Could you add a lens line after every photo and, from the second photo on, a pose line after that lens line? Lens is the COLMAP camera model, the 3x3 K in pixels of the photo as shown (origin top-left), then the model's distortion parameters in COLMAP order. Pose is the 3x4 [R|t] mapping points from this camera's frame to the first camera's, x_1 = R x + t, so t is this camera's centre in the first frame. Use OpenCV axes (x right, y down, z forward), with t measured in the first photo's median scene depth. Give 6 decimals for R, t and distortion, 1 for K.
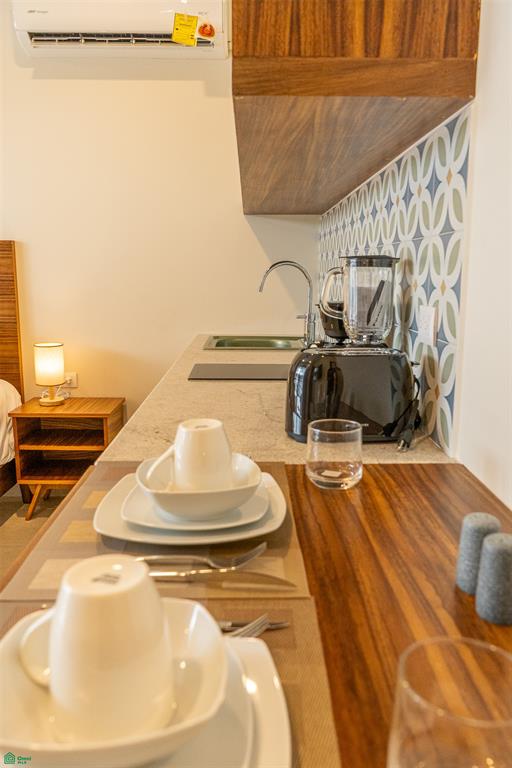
lens RADIAL K [[641.1, 0, 256.0], [0, 641.1, 384.0], [0, 0, 1]] dist [0.000574, -0.001470]
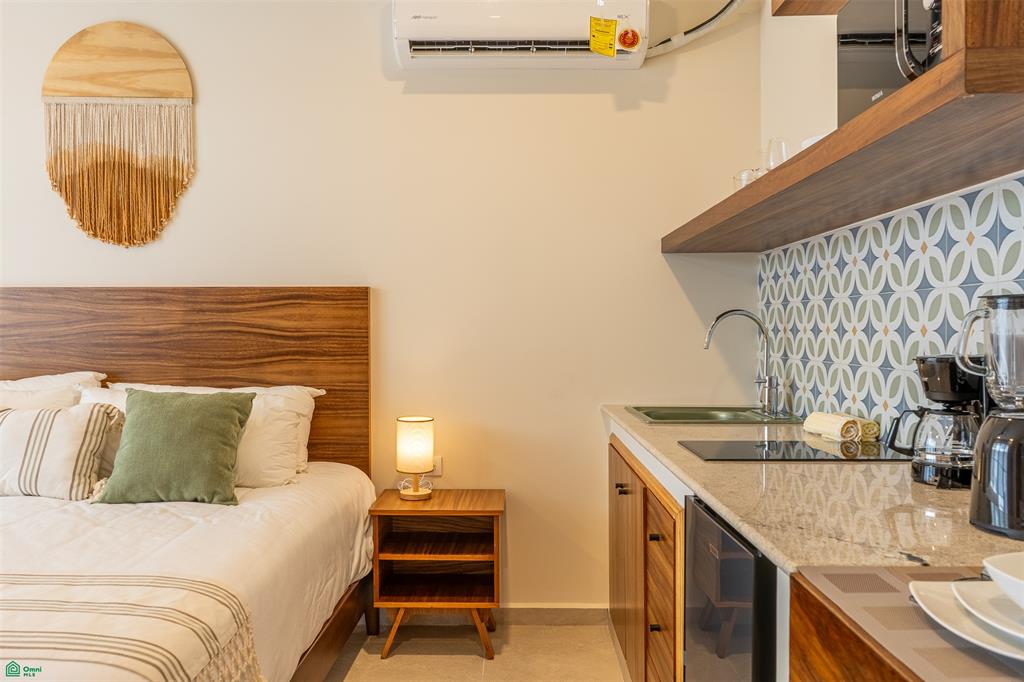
lens RADIAL K [[824.2, 0, 512.0], [0, 824.2, 341.0], [0, 0, 1]] dist [-0.005809, -0.000804]
pose [[0.999938, -0.005507, -0.009634, -0.204827], [0.003898, 0.987159, -0.159695, 0.004676], [0.010390, 0.159648, 0.987119, 0.012855]]
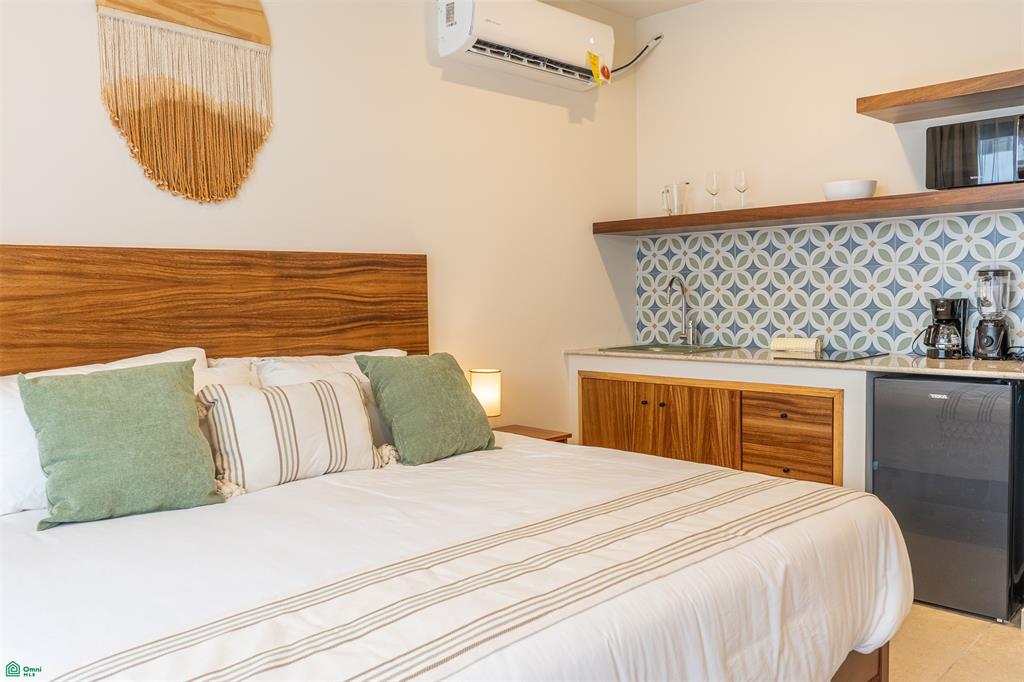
lens RADIAL K [[815.7, 0, 512.0], [0, 815.7, 341.0], [0, 0, 1]] dist [-0.008222, 0.004395]
pose [[0.712242, -0.059395, 0.699416, -1.126445], [0.141468, 0.988114, -0.060151, -0.029644], [-0.687530, 0.141787, 0.712179, 0.169218]]
